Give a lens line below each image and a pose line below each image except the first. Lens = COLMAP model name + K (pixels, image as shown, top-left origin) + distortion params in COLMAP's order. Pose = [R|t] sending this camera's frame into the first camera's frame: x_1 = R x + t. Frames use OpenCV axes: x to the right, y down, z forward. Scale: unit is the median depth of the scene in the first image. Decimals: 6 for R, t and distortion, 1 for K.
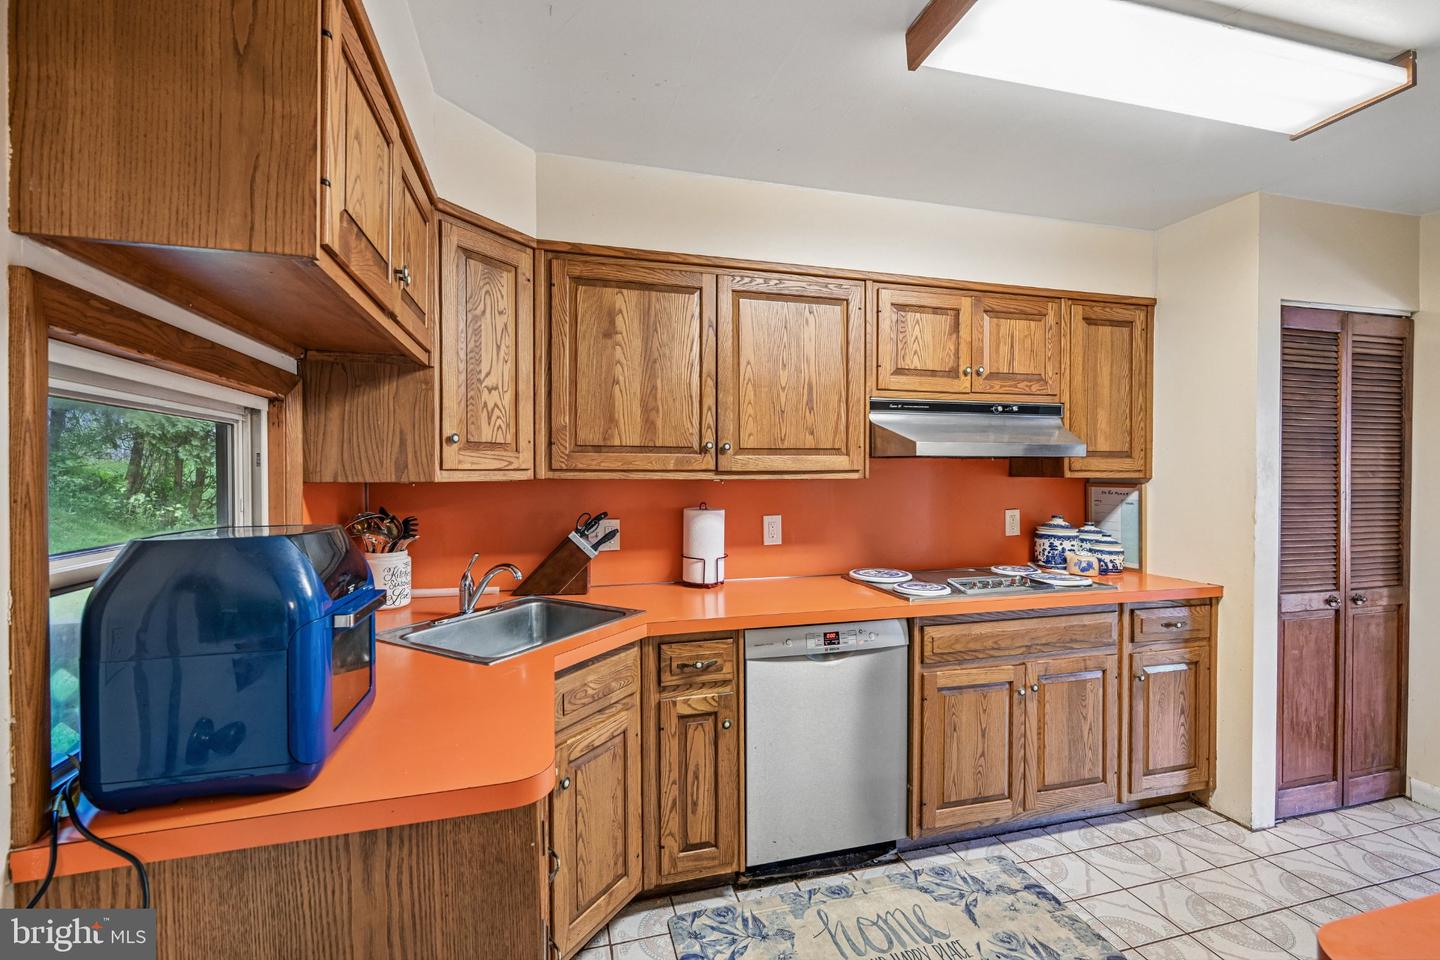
lens RADIAL K [[626.1, 0, 720.4], [0, 626.1, 480.7], [0, 0, 1]] dist [-0.001552, 0.000439]
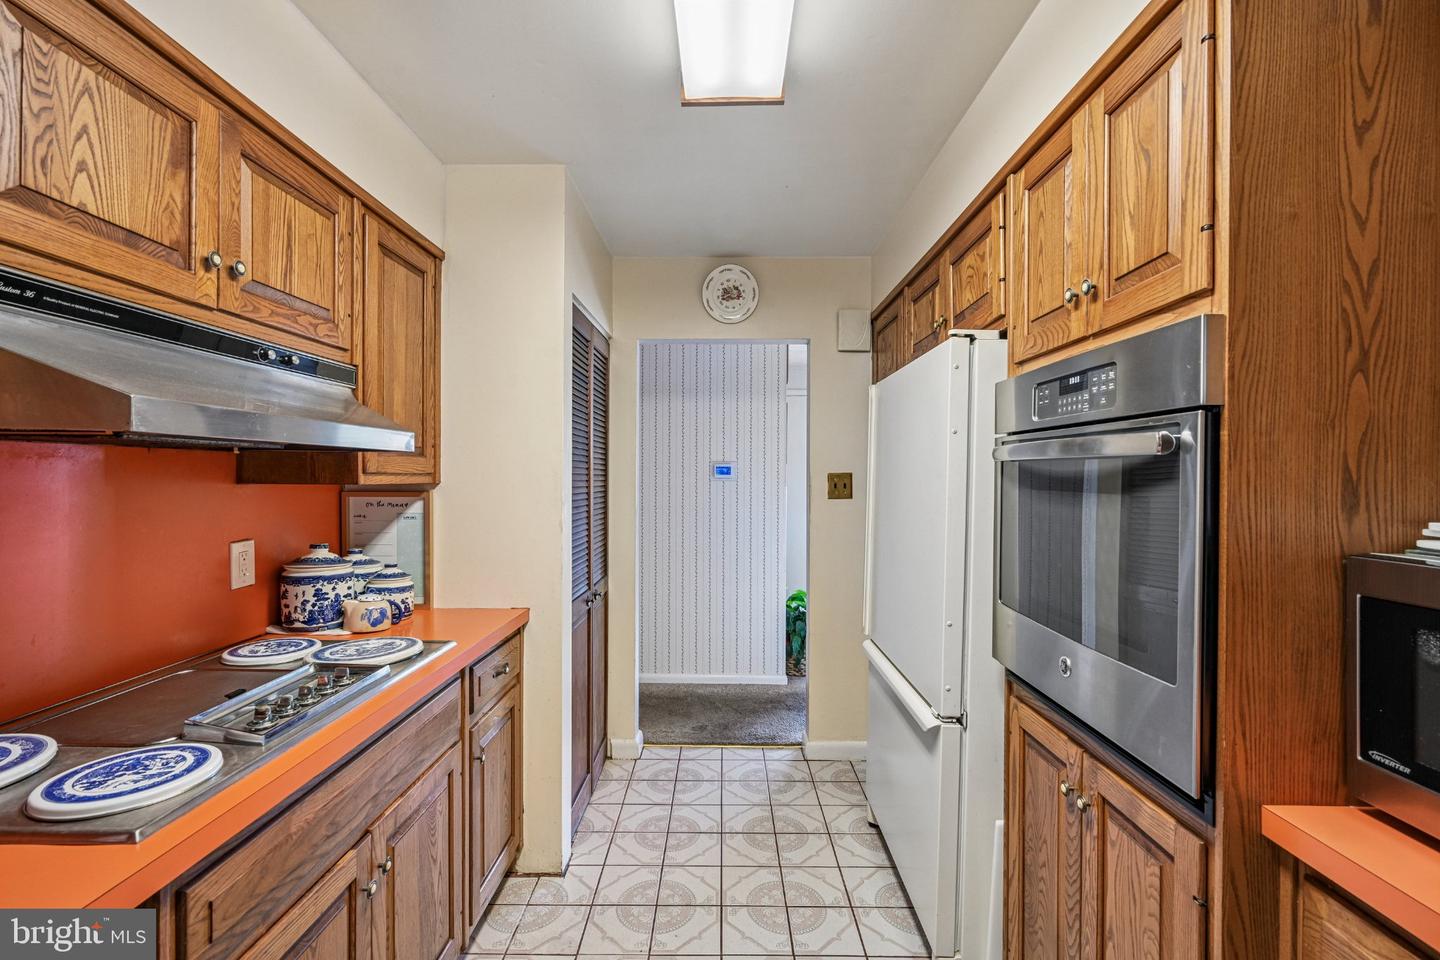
lens RADIAL K [[626.1, 0, 715.9], [0, 626.1, 477.7], [0, 0, 1]] dist [-0.001552, 0.000439]
pose [[0.278435, -0.004106, 0.960446, 0.044345], [0.010452, 0.999945, 0.001244, -0.008598], [-0.960398, 0.009692, 0.278463, 0.466772]]
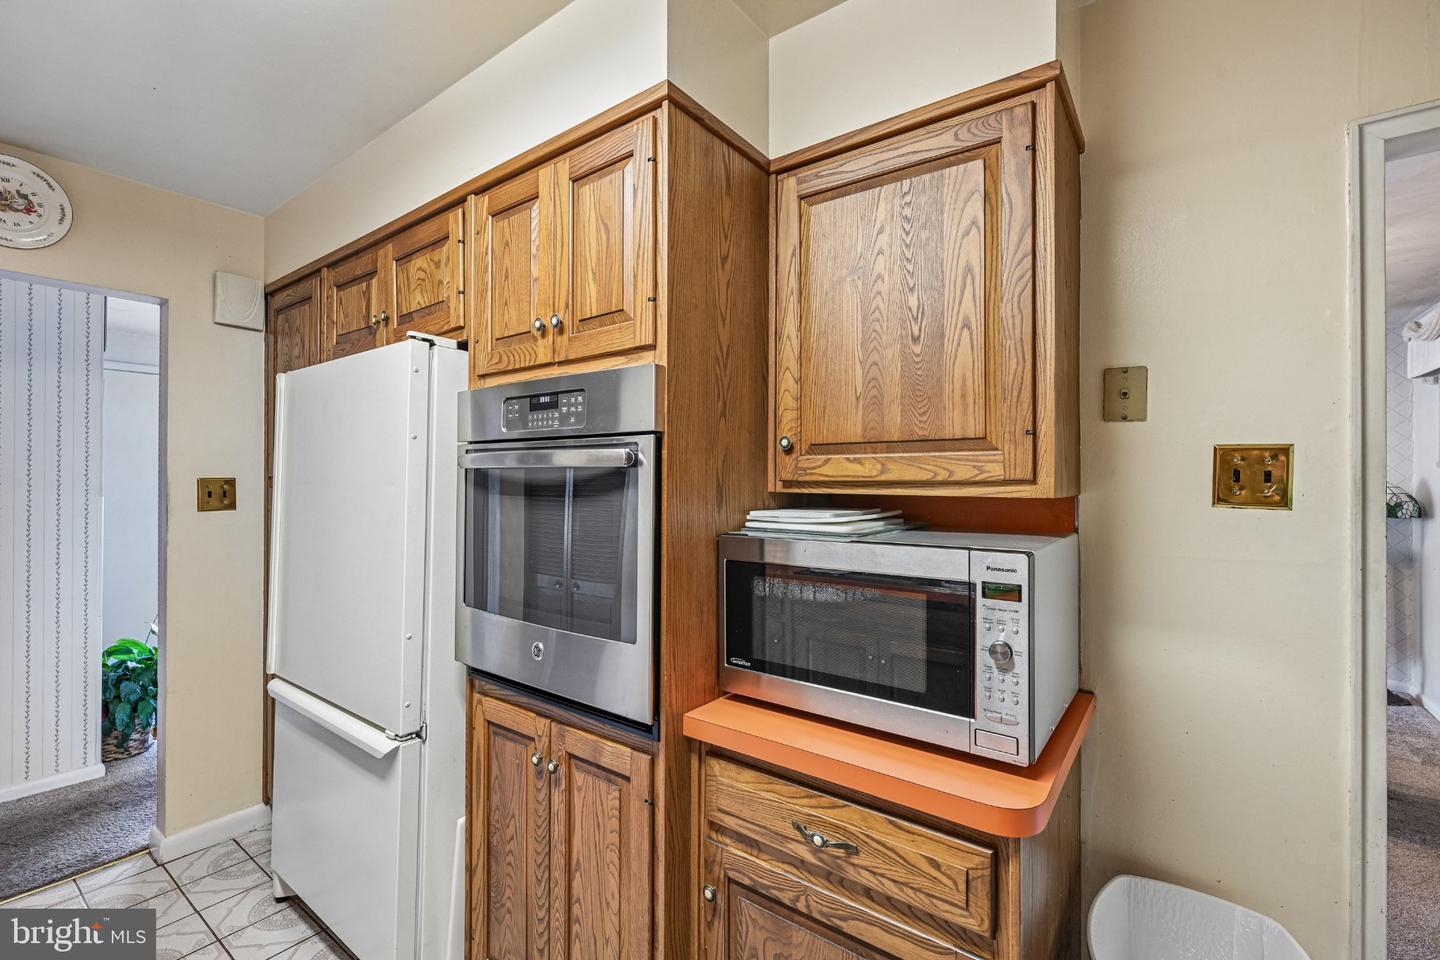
lens RADIAL K [[626.1, 0, 719.0], [0, 626.1, 477.7], [0, 0, 1]] dist [-0.001552, 0.000439]
pose [[-0.611142, 0.000552, 0.791521, 0.061016], [0.009119, 0.999938, 0.006344, -0.017717], [-0.791468, 0.011095, -0.611109, 0.634820]]
